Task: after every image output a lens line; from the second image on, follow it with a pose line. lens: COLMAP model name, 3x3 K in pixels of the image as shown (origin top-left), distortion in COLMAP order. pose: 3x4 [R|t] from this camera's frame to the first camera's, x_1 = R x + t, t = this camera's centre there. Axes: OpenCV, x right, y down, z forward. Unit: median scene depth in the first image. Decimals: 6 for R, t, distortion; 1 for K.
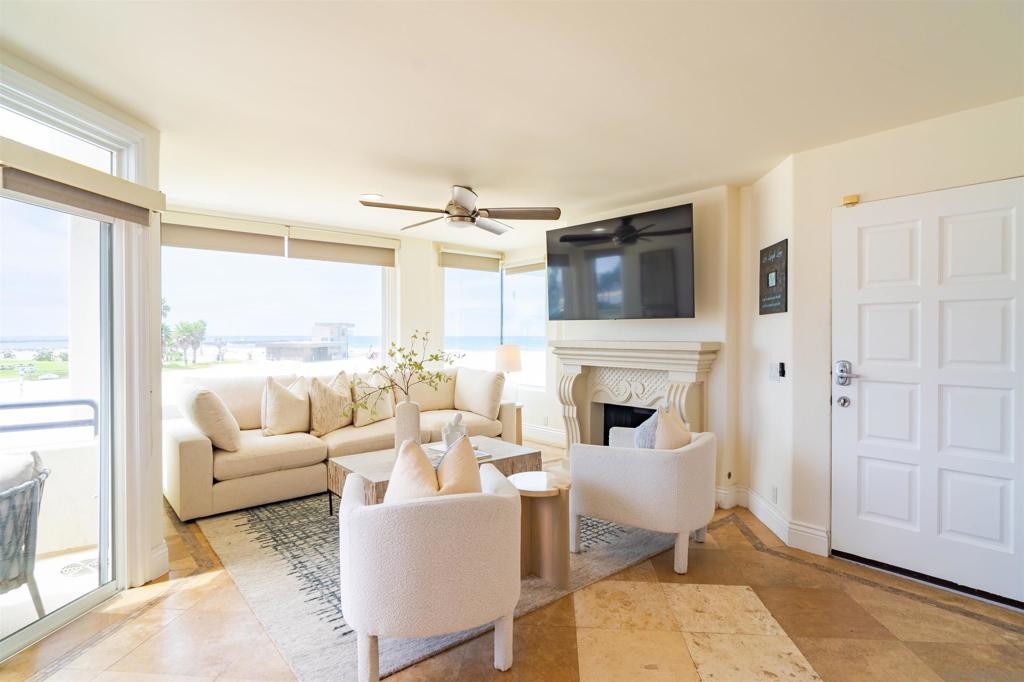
lens RADIAL K [[532.4, 0, 513.3], [0, 532.4, 338.9], [0, 0, 1]] dist [-0.002504, 0.000786]
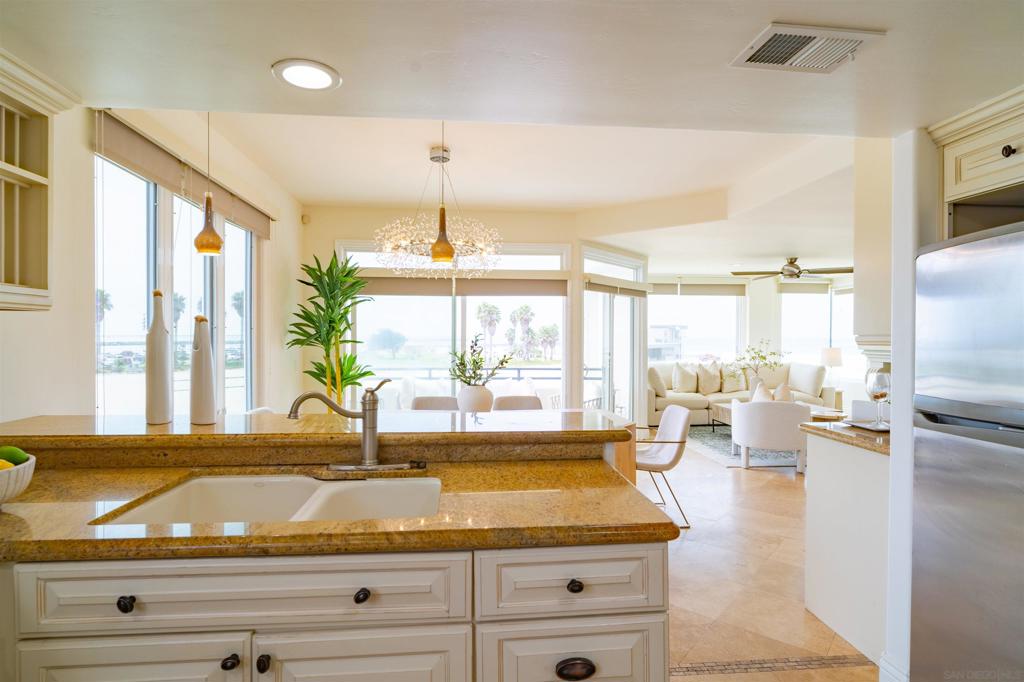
lens RADIAL K [[542.9, 0, 493.2], [0, 542.9, 340.5], [0, 0, 1]] dist [0.002348, 0.000553]
pose [[0.809918, 0.009191, -0.586471, 0.174681], [-0.009031, 0.999954, 0.003198, -0.008338], [0.586473, 0.002706, 0.809964, -1.122425]]
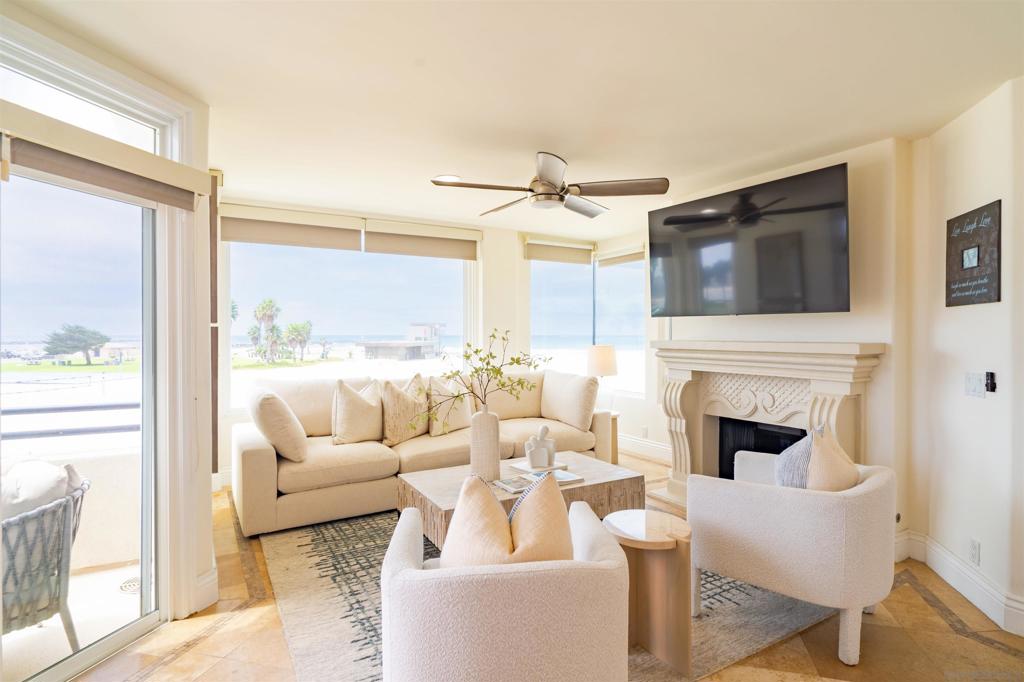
lens RADIAL K [[535.3, 0, 510.0], [0, 535.3, 337.2], [0, 0, 1]] dist [-0.003169, -0.000564]
pose [[0.985070, 0.000099, -0.172152, -0.010834], [-0.000477, 0.999998, -0.002155, -0.000917], [0.172152, 0.002205, 0.985068, 0.159882]]
